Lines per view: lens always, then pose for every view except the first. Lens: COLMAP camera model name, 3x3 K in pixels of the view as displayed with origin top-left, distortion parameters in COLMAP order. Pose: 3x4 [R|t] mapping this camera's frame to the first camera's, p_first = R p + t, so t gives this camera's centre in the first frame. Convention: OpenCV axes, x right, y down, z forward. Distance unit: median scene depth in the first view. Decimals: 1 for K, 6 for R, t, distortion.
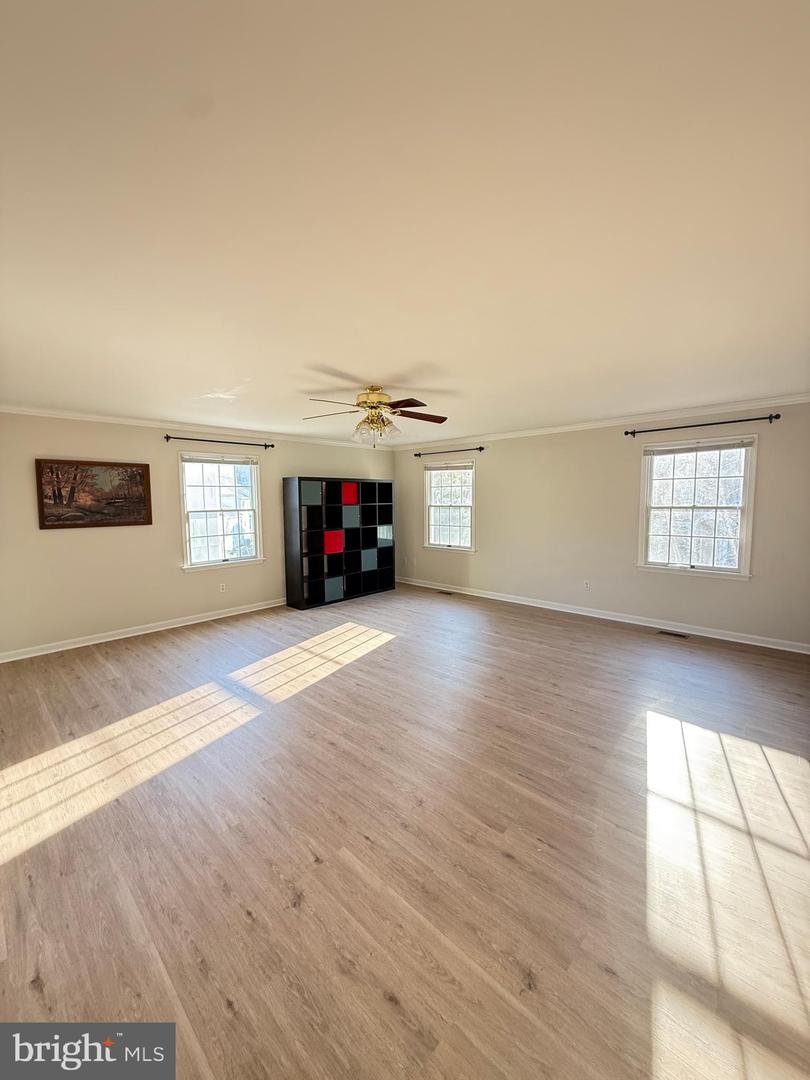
lens RADIAL K [[427.5, 0, 405.0], [0, 427.5, 540.0], [0, 0, 1]] dist [-0.006759, 0.000294]
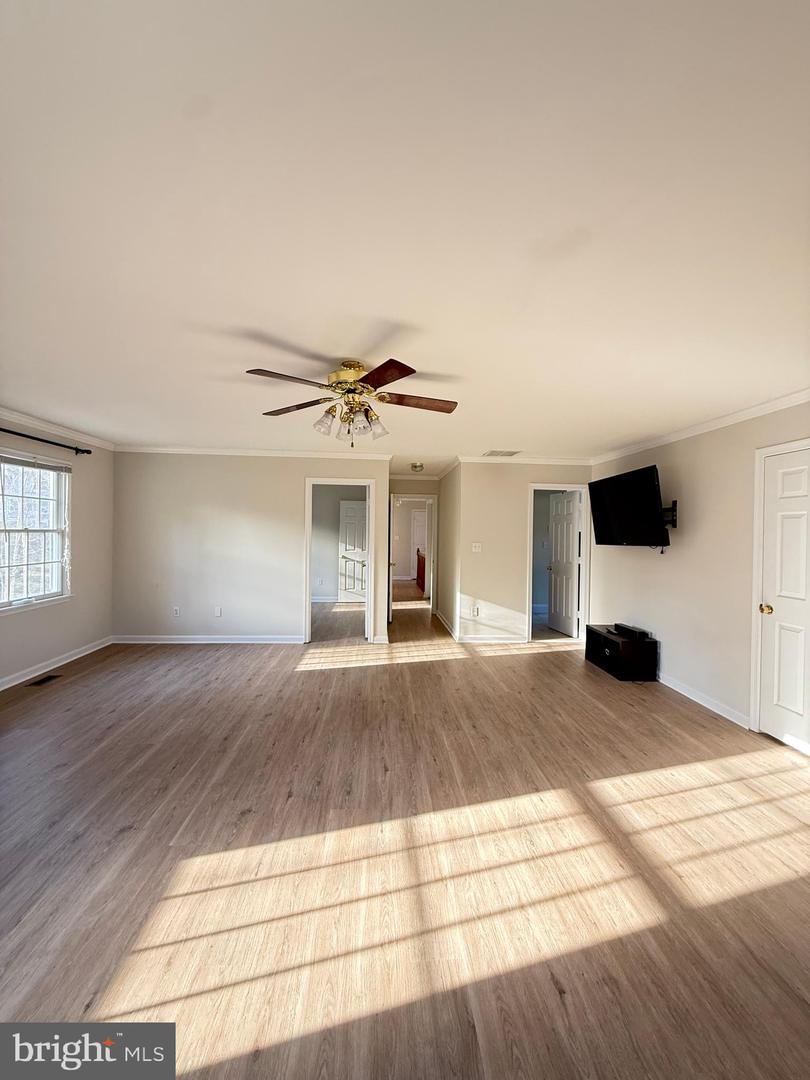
lens RADIAL K [[423.2, 0, 408.1], [0, 423.2, 537.7], [0, 0, 1]] dist [-0.000342, 0.000301]
pose [[-0.739939, -0.010874, 0.672586, -0.476010], [0.058334, 0.995065, 0.080264, -0.087118], [-0.670140, 0.098625, -0.735653, 1.126136]]
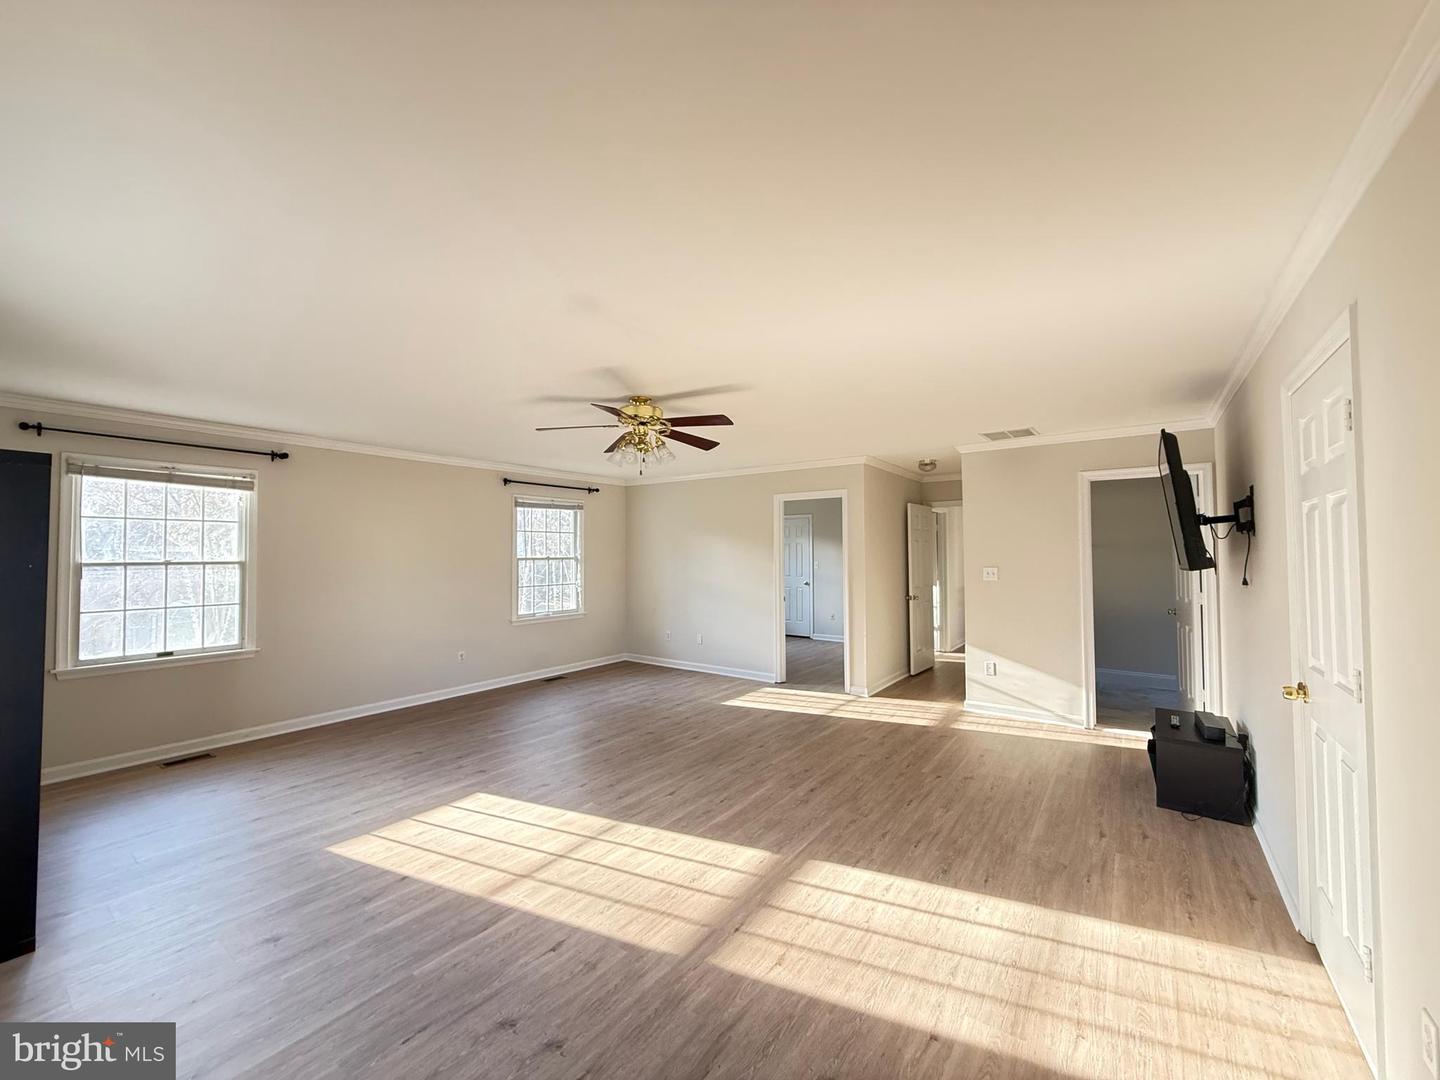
lens RADIAL K [[569.9, 0, 715.0], [0, 569.9, 537.6], [0, 0, 1]] dist [-0.006759, 0.000294]
pose [[-0.130298, 0.040099, 0.990664, -0.841659], [0.102247, 0.994398, -0.026802, -0.047234], [-0.986189, 0.097800, -0.133668, 0.776528]]
